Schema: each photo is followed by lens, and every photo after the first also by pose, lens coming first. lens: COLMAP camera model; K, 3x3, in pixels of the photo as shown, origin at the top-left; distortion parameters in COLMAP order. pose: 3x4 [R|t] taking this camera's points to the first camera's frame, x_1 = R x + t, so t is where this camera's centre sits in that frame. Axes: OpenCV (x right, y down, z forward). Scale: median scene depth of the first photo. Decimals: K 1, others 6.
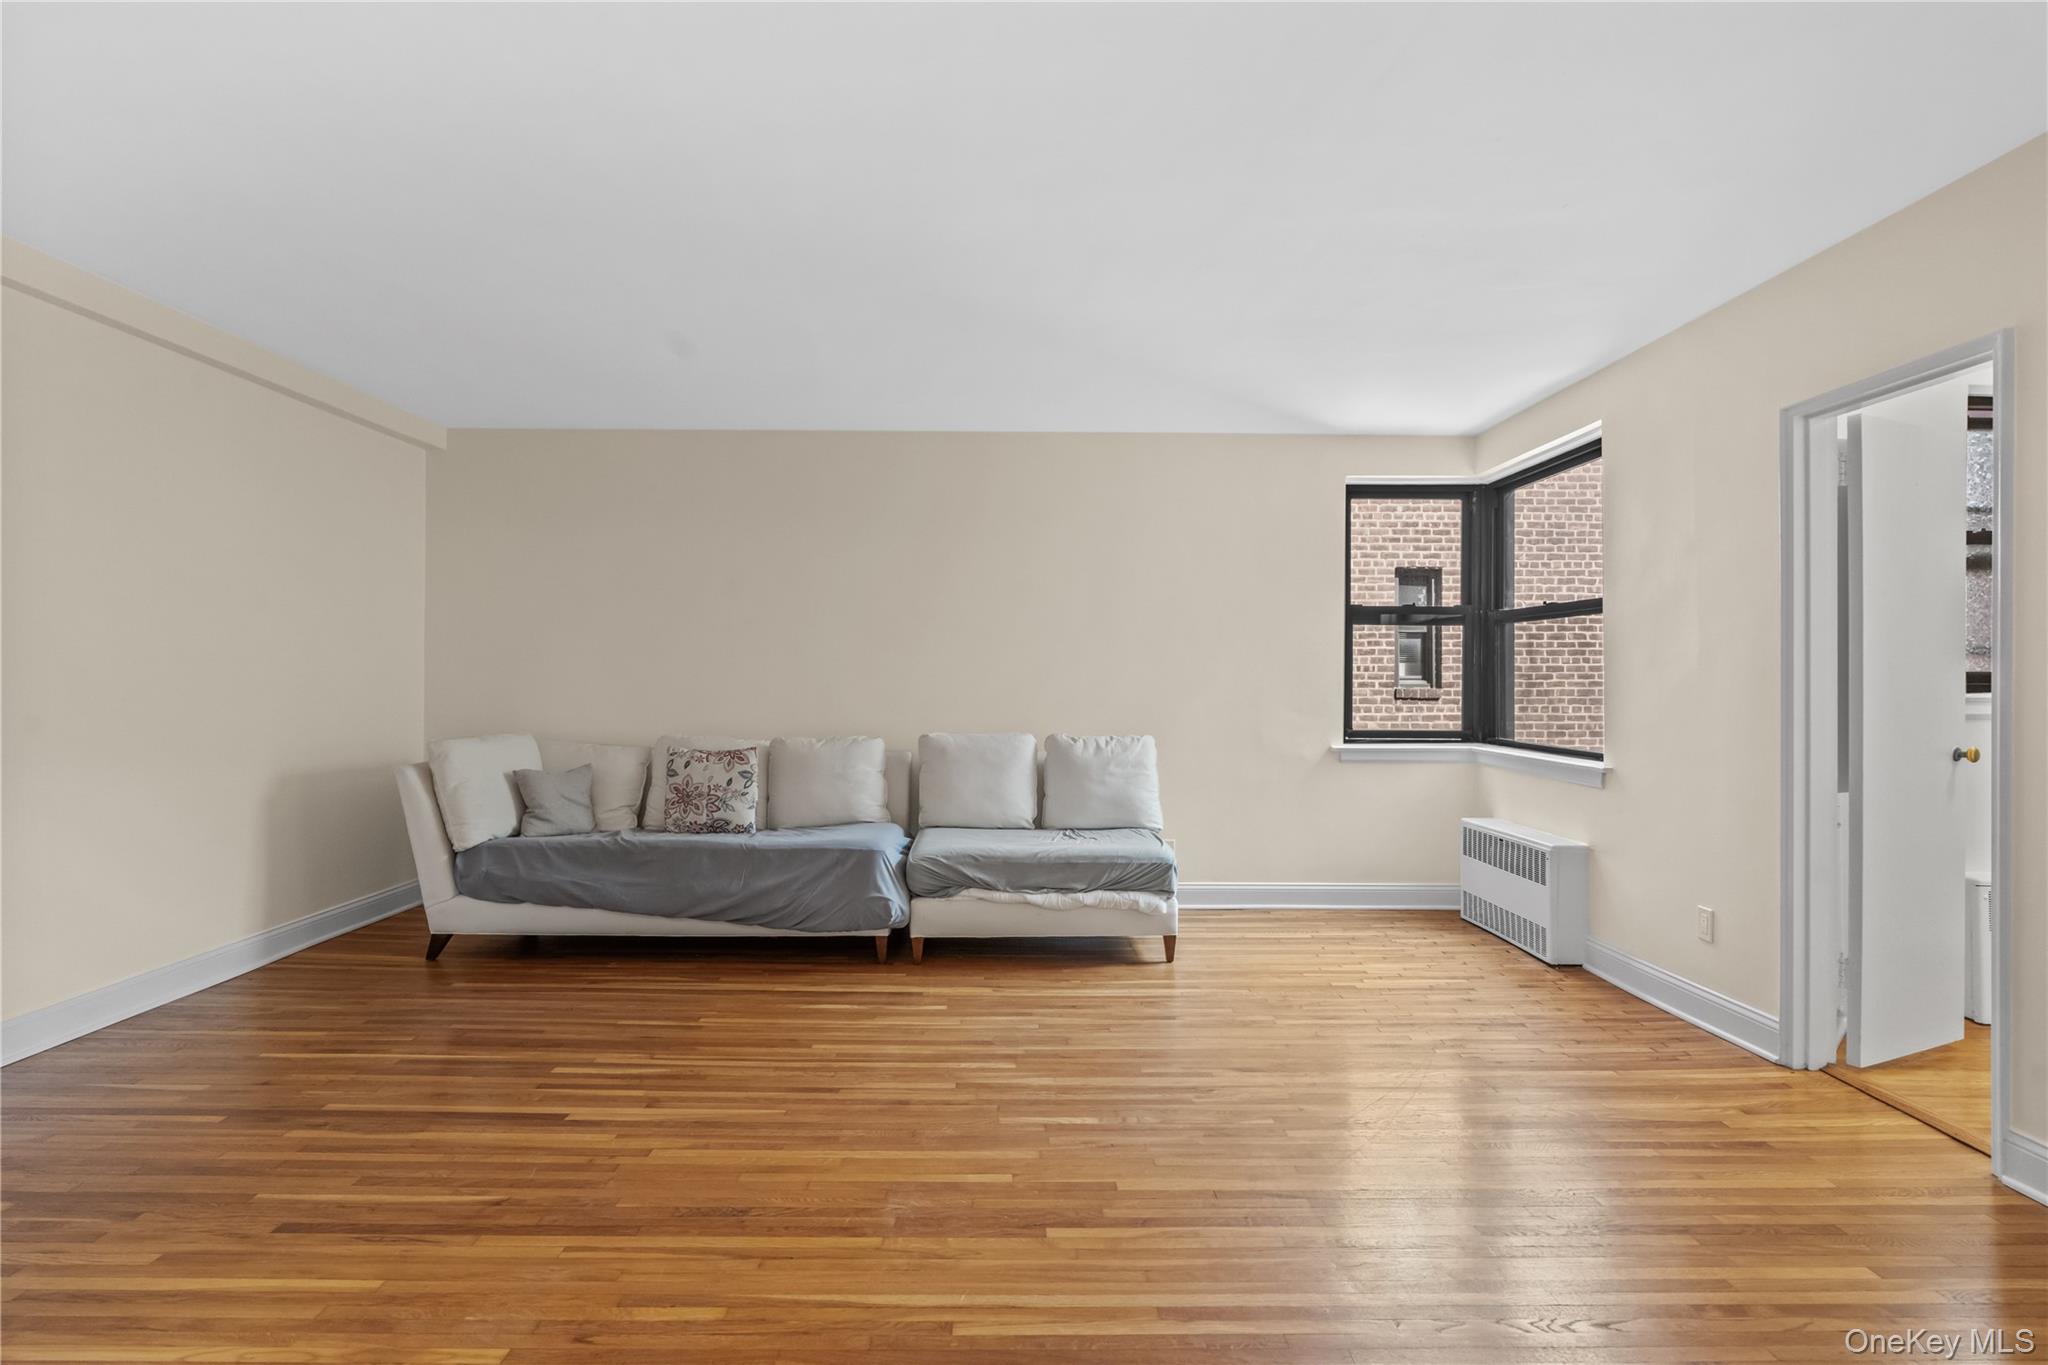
lens RADIAL K [[948.3, 0, 1013.0], [0, 948.3, 678.4], [0, 0, 1]] dist [-0.004737, 0.000640]
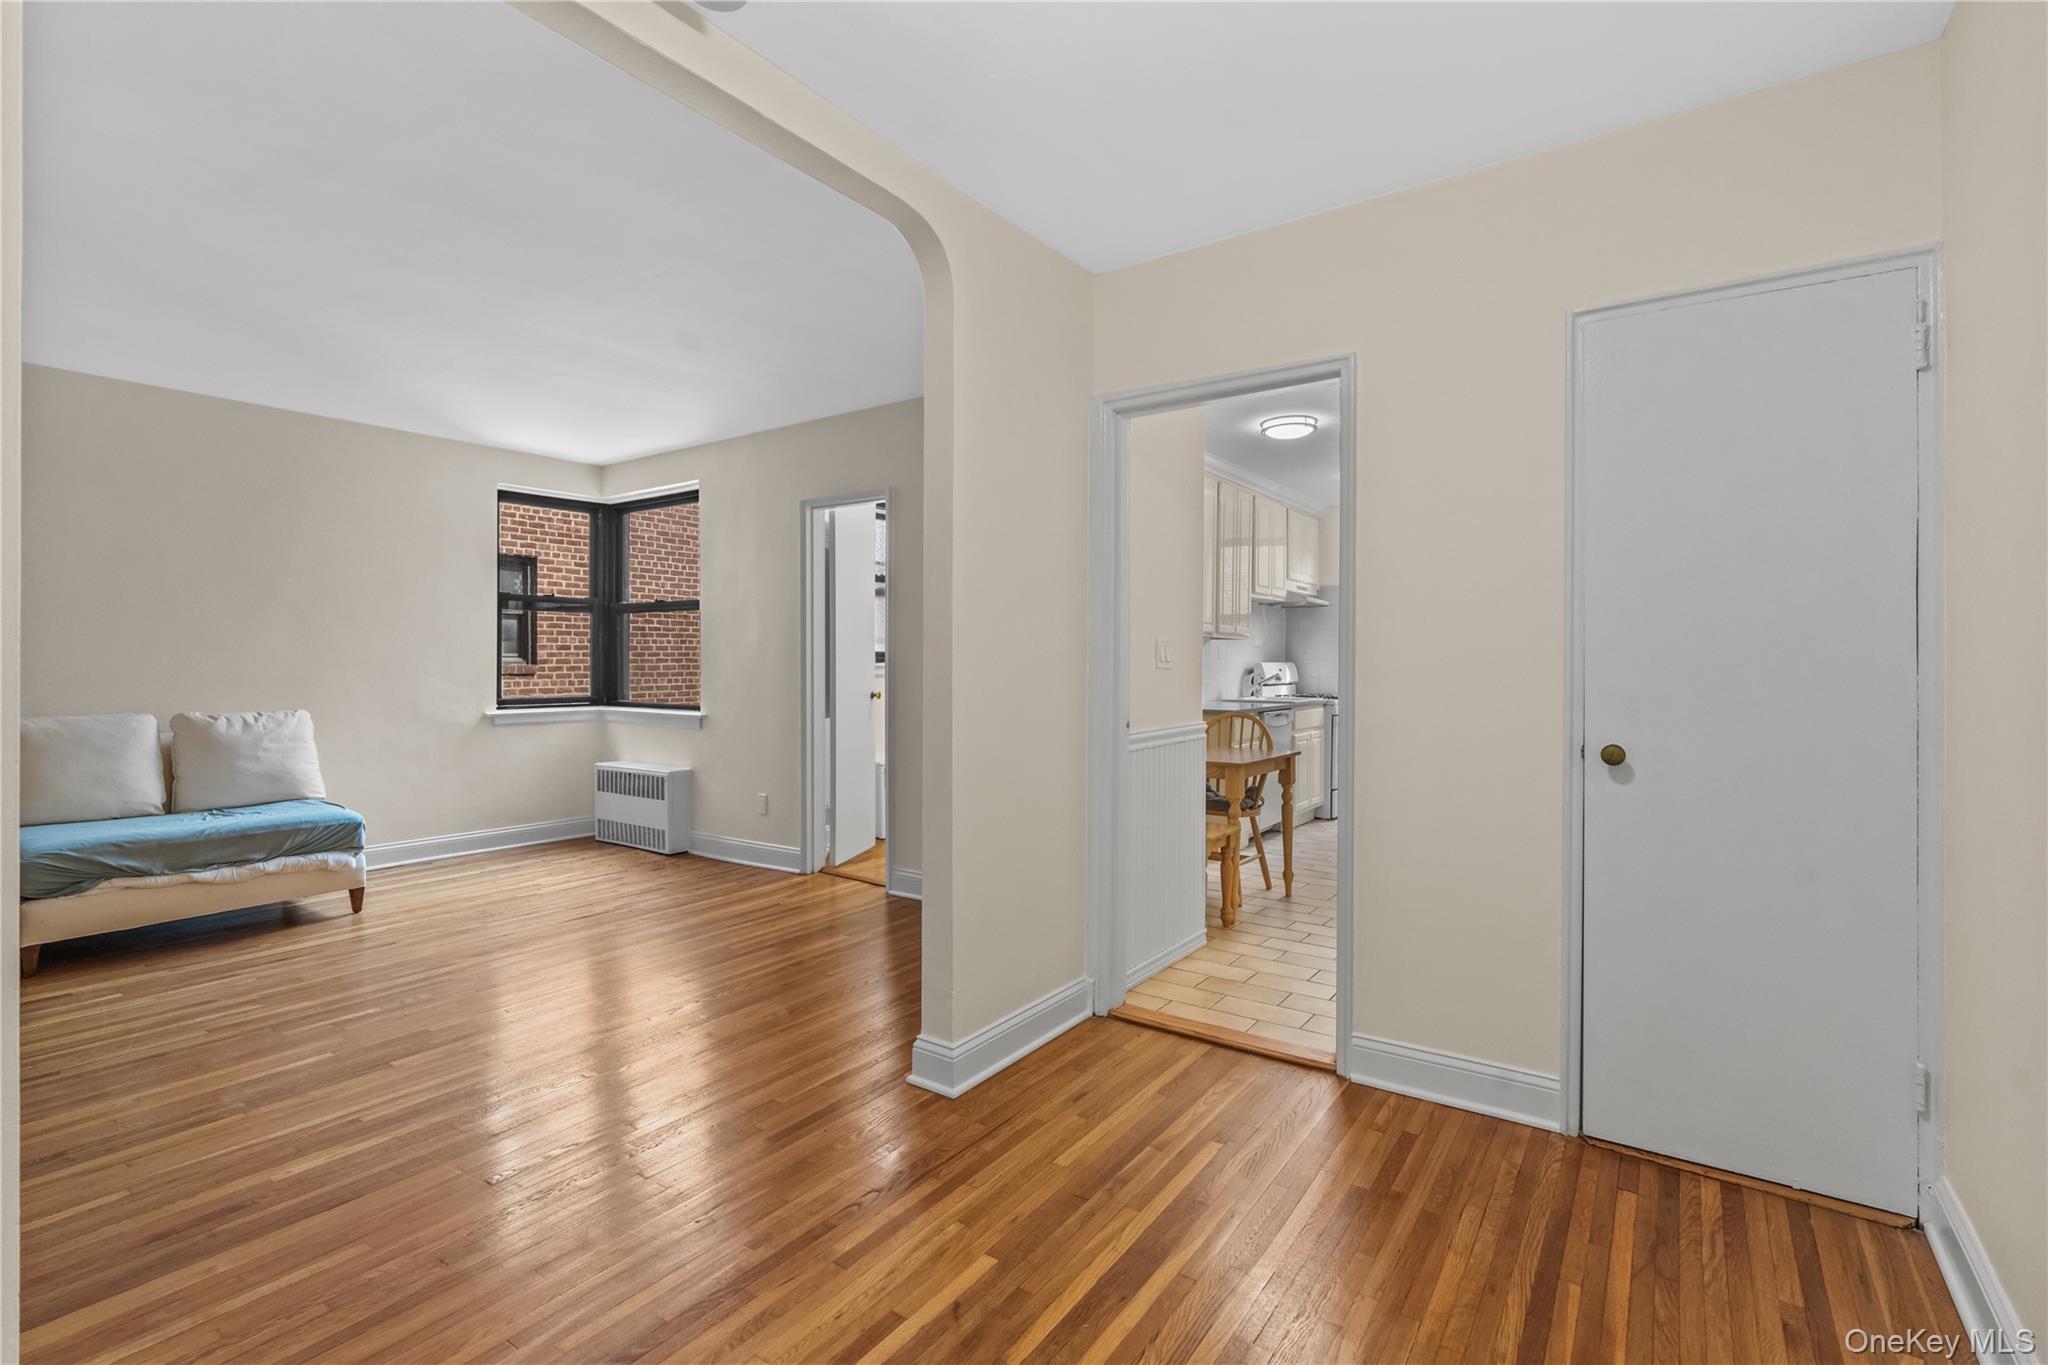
lens RADIAL K [[940.1, 0, 1019.0], [0, 940.1, 672.4], [0, 0, 1]] dist [-0.002809, 0.000708]
pose [[0.584944, -0.011844, 0.810987, -0.269522], [-0.001177, 0.999880, 0.015451, 0.004043], [-0.811073, -0.009992, 0.584860, -0.257650]]
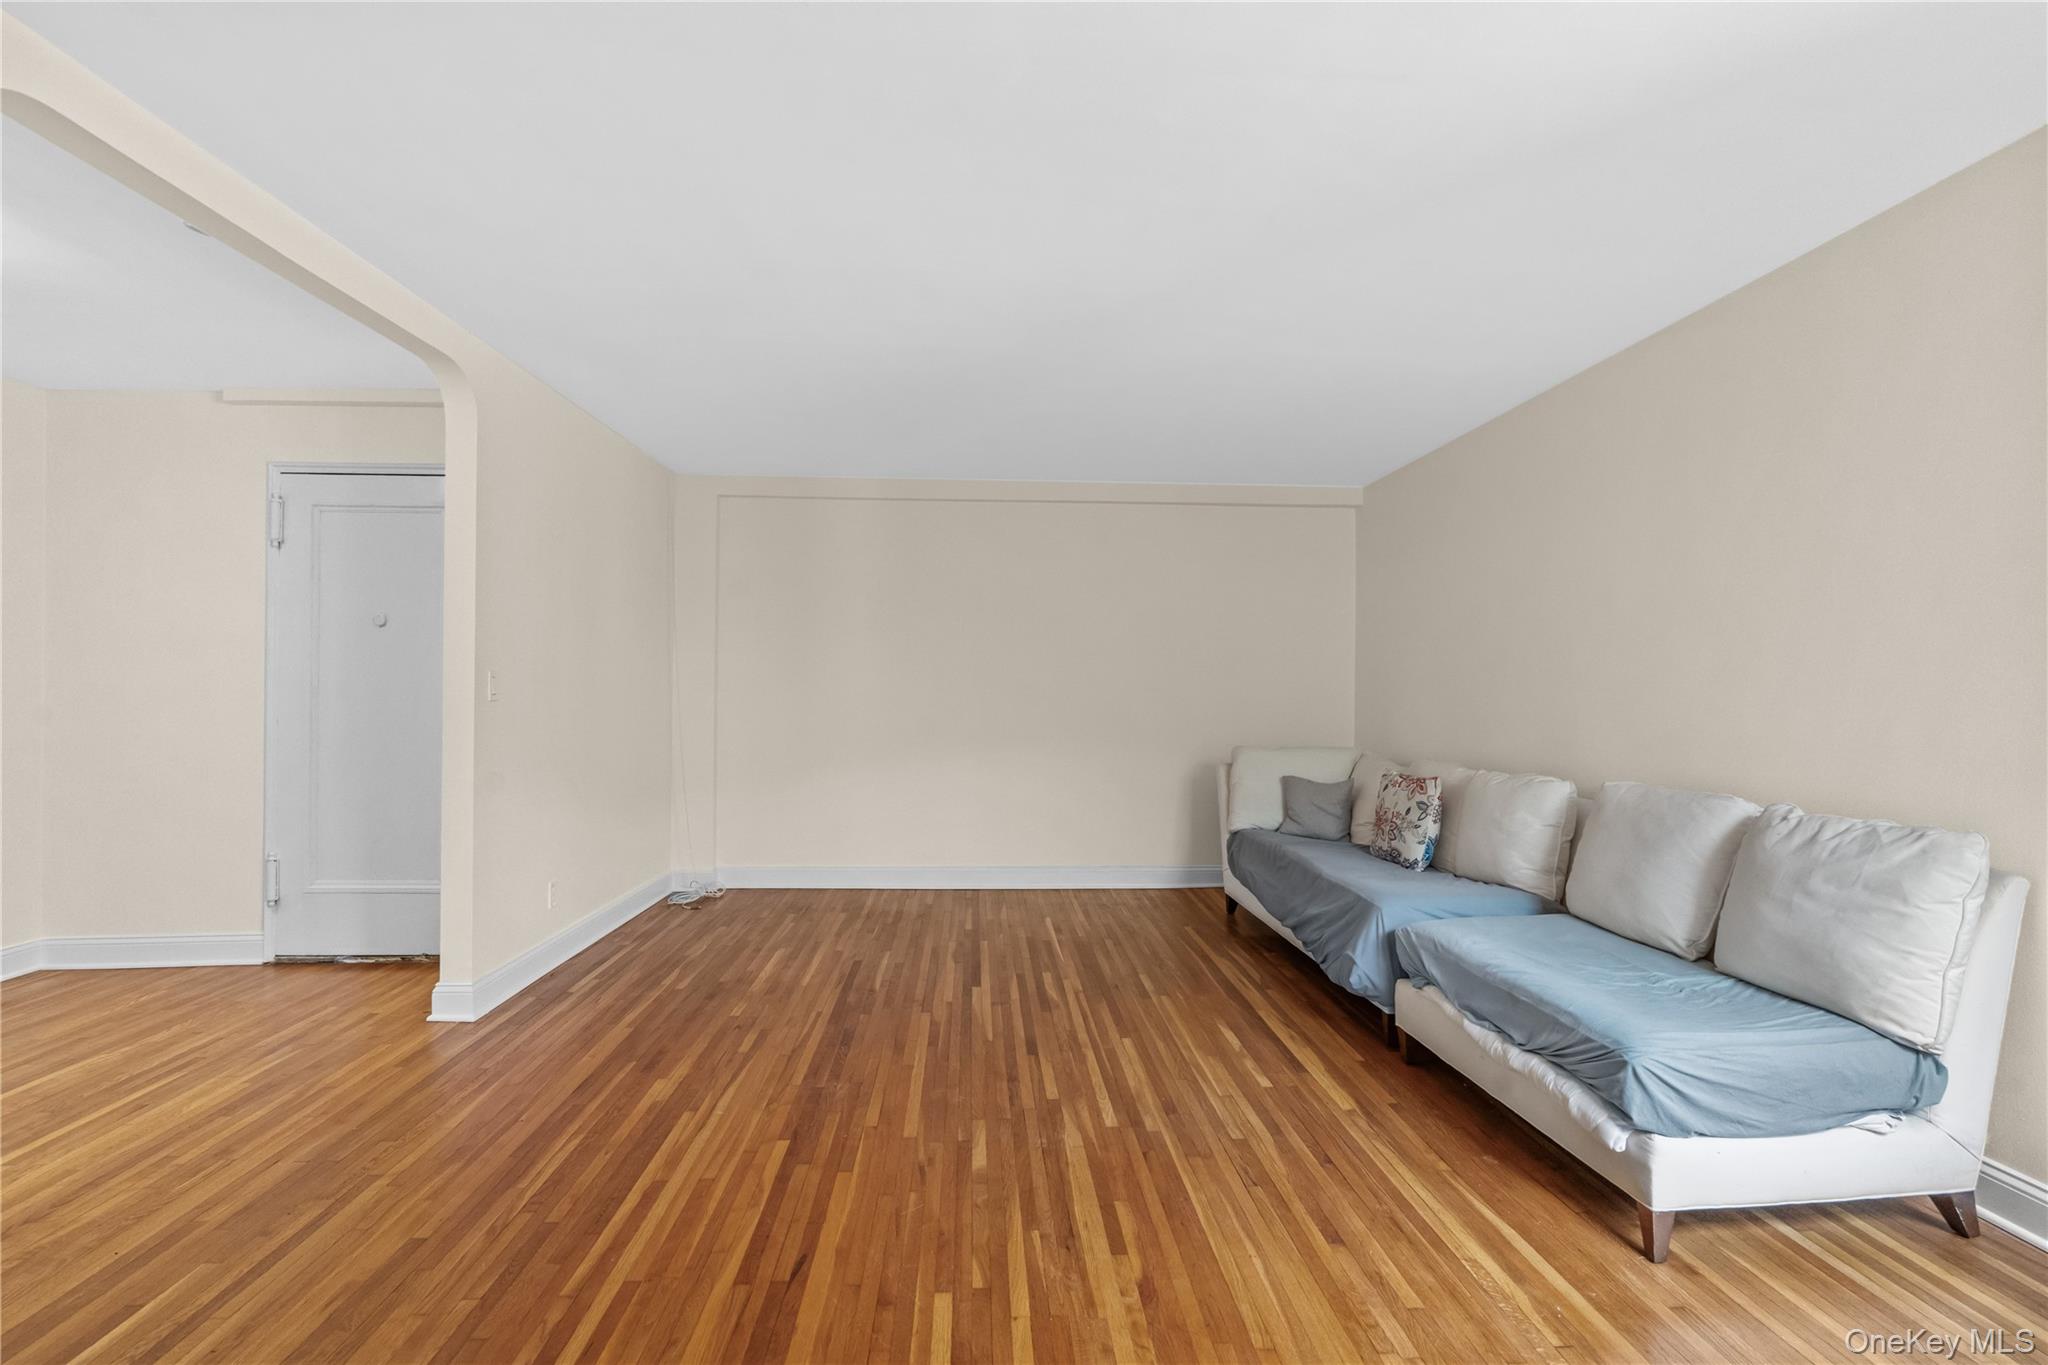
lens RADIAL K [[928.3, 0, 1024.0], [0, 928.3, 682.5], [0, 0, 1]] dist [-0.000364, 0.000257]
pose [[0.046600, -0.016094, -0.998784, 0.662420], [-0.007517, 0.999836, -0.016461, 0.001521], [0.998885, 0.008275, 0.046472, 0.651641]]
